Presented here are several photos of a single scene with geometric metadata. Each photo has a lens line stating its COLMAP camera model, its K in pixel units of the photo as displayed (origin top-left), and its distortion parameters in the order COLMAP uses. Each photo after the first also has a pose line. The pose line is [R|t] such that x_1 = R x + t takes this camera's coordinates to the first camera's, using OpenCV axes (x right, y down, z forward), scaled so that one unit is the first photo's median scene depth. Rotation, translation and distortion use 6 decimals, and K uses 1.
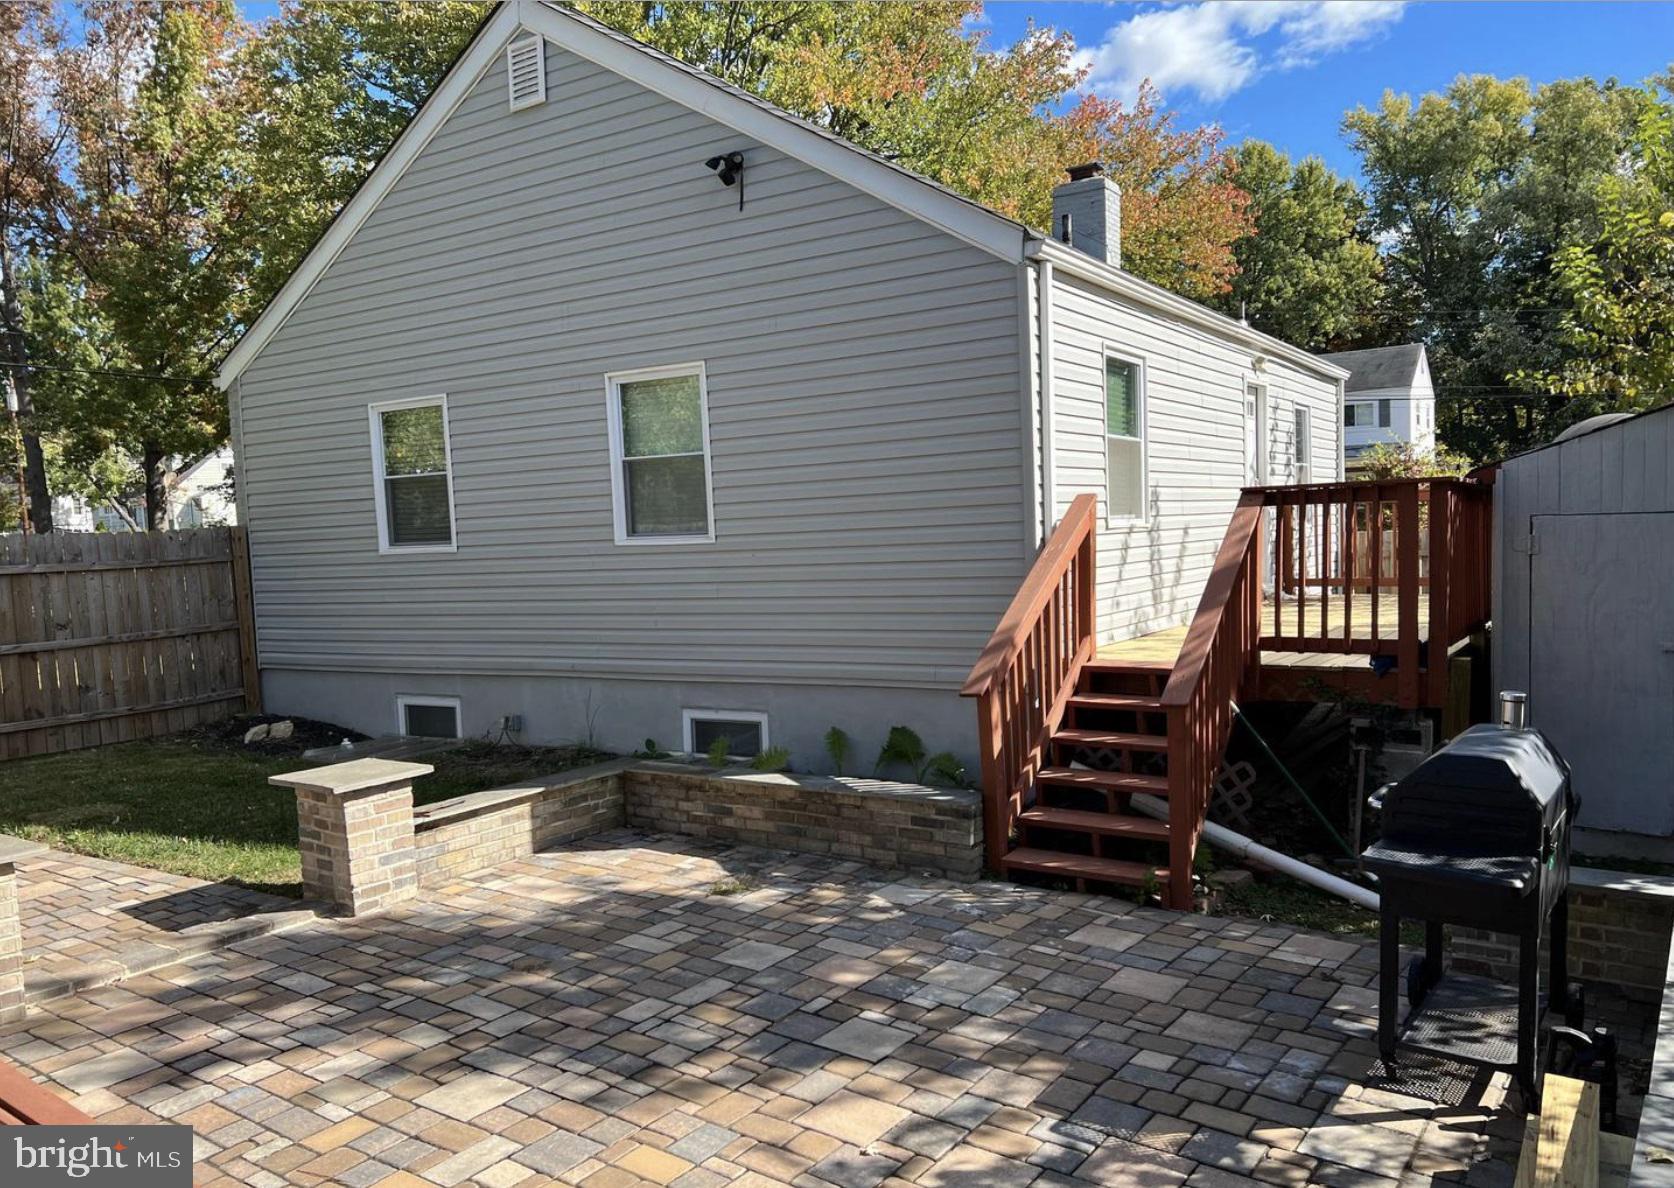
lens RADIAL K [[1262.1, 0, 846.3], [0, 1262.1, 620.3], [0, 0, 1]] dist [0.121811, -0.173151]
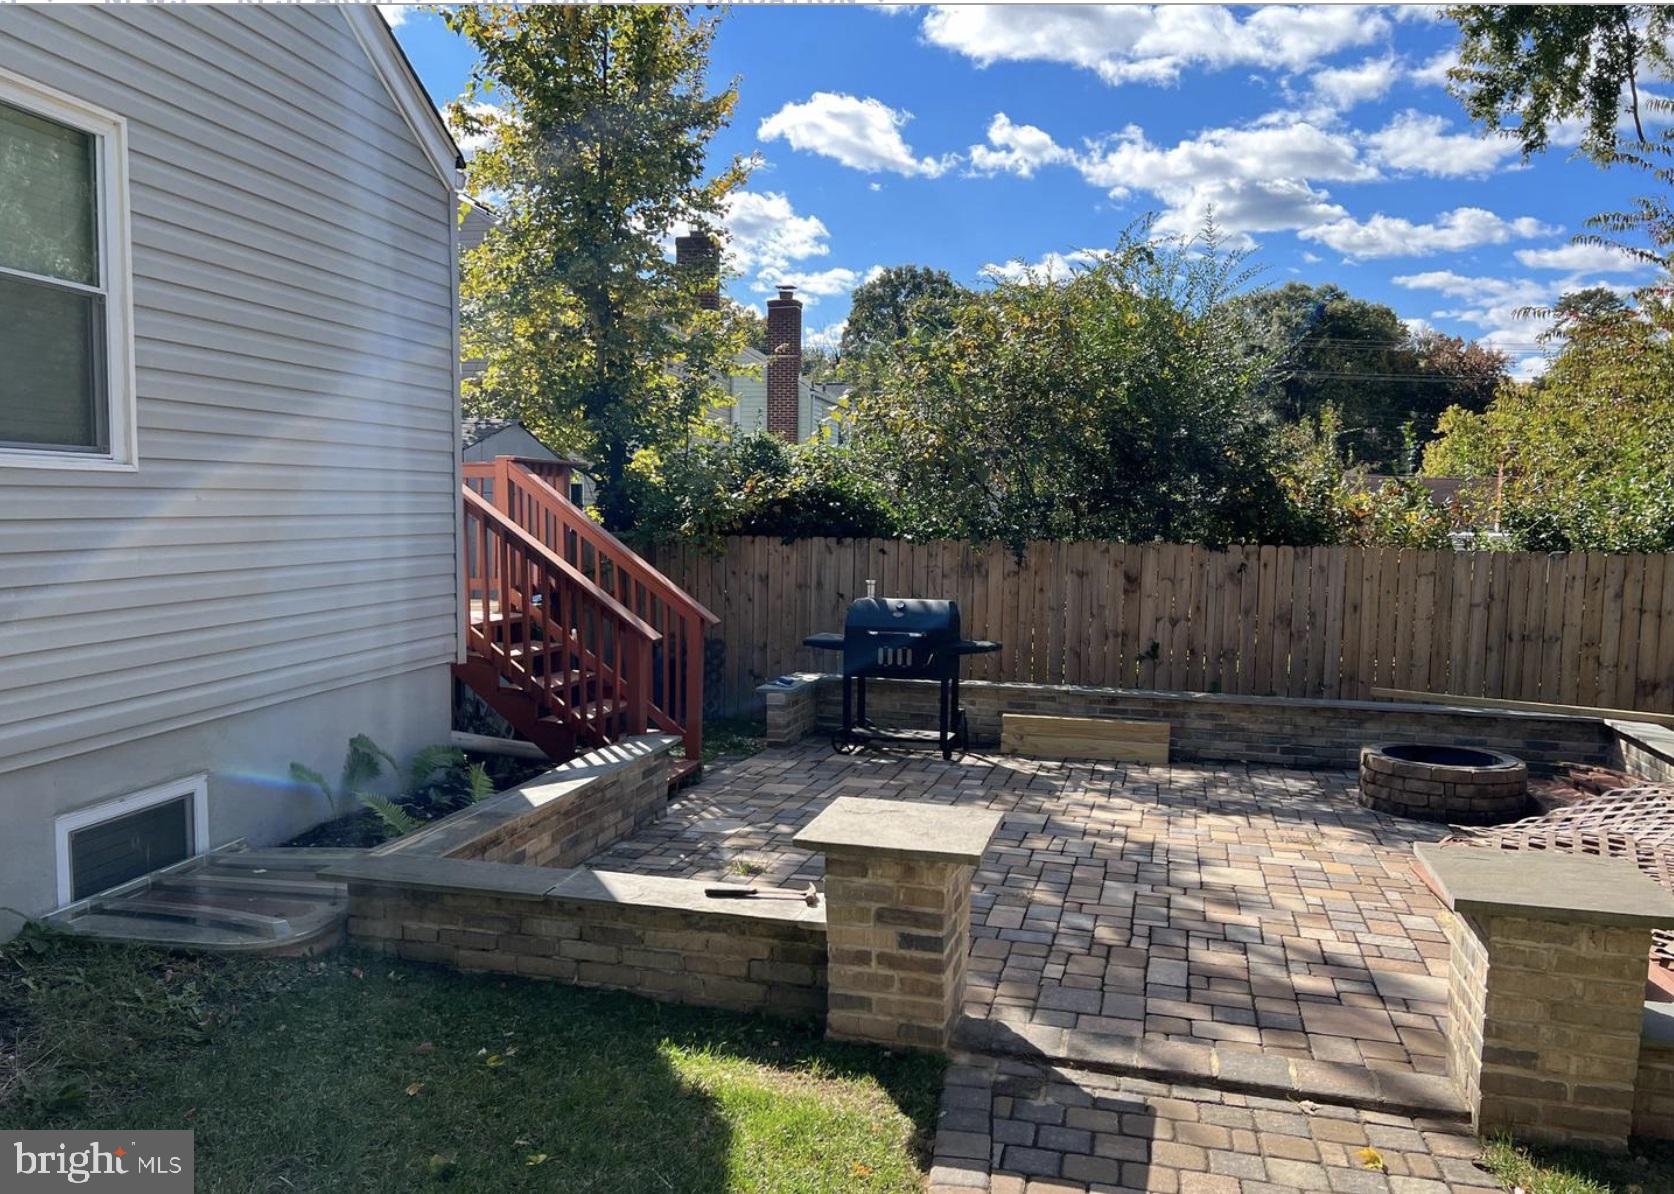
lens RADIAL K [[1262.1, 0, 846.3], [0, 1262.1, 623.3], [0, 0, 1]] dist [0.121811, -0.173151]
pose [[-0.362322, -0.059472, 0.930154, -0.989597], [0.061013, 0.994308, 0.087341, -0.037541], [-0.930054, 0.088397, -0.356631, 1.297301]]
